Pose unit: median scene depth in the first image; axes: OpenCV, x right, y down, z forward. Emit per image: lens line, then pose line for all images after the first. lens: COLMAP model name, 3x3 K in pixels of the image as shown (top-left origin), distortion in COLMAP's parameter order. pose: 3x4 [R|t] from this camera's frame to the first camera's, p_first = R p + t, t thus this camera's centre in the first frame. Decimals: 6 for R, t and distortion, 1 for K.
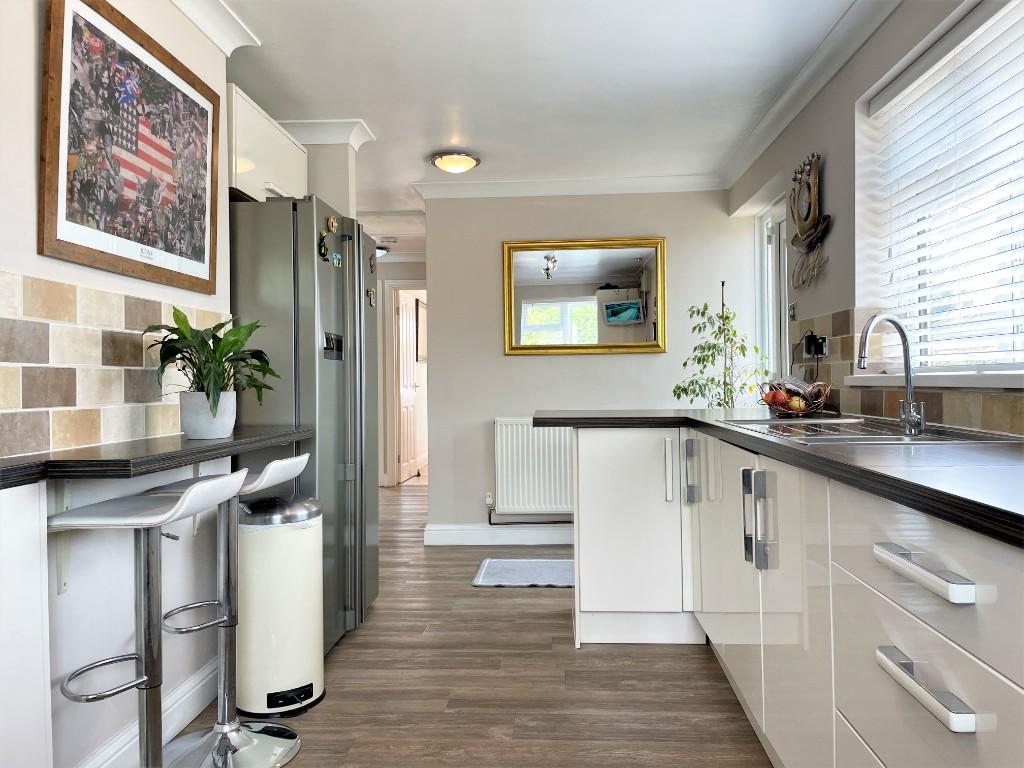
lens RADIAL K [[774.2, 0, 512.6], [0, 774.2, 377.0], [0, 0, 1]] dist [0.096521, -0.132887]
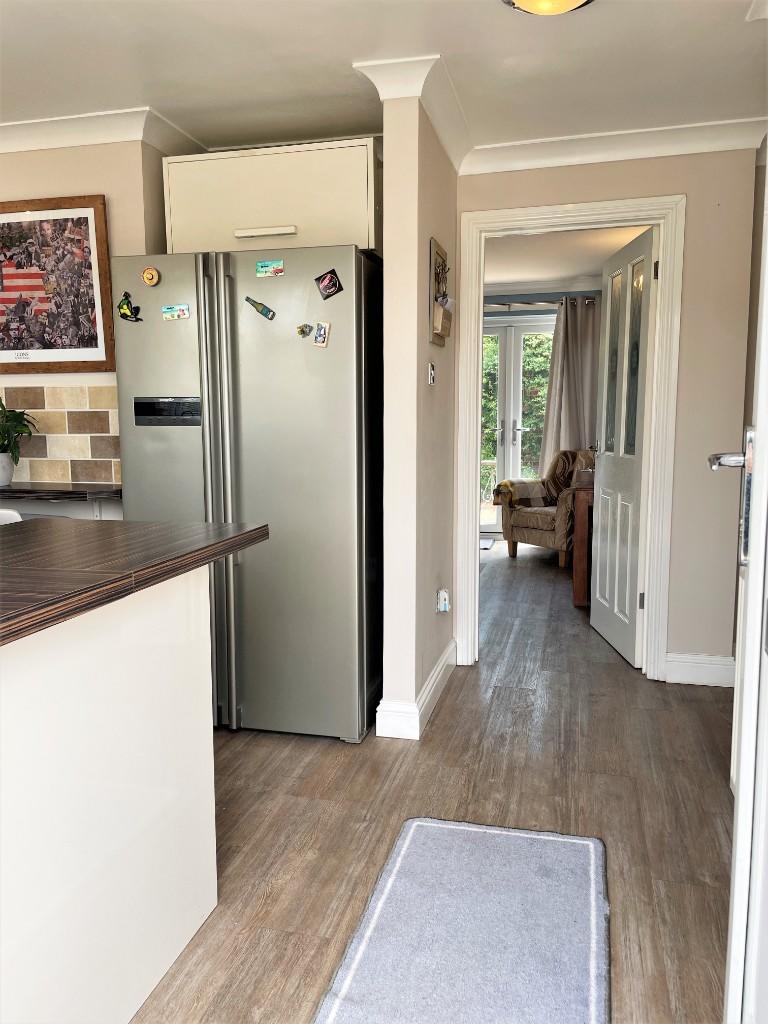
lens RADIAL K [[774.2, 0, 384.3], [0, 774.2, 505.5], [0, 0, 1]] dist [0.096521, -0.132887]
pose [[-0.185325, 0.121913, -0.975086, 0.883892], [0.009131, 0.992445, 0.122348, -0.054770], [0.982635, 0.013771, -0.185038, 1.980092]]
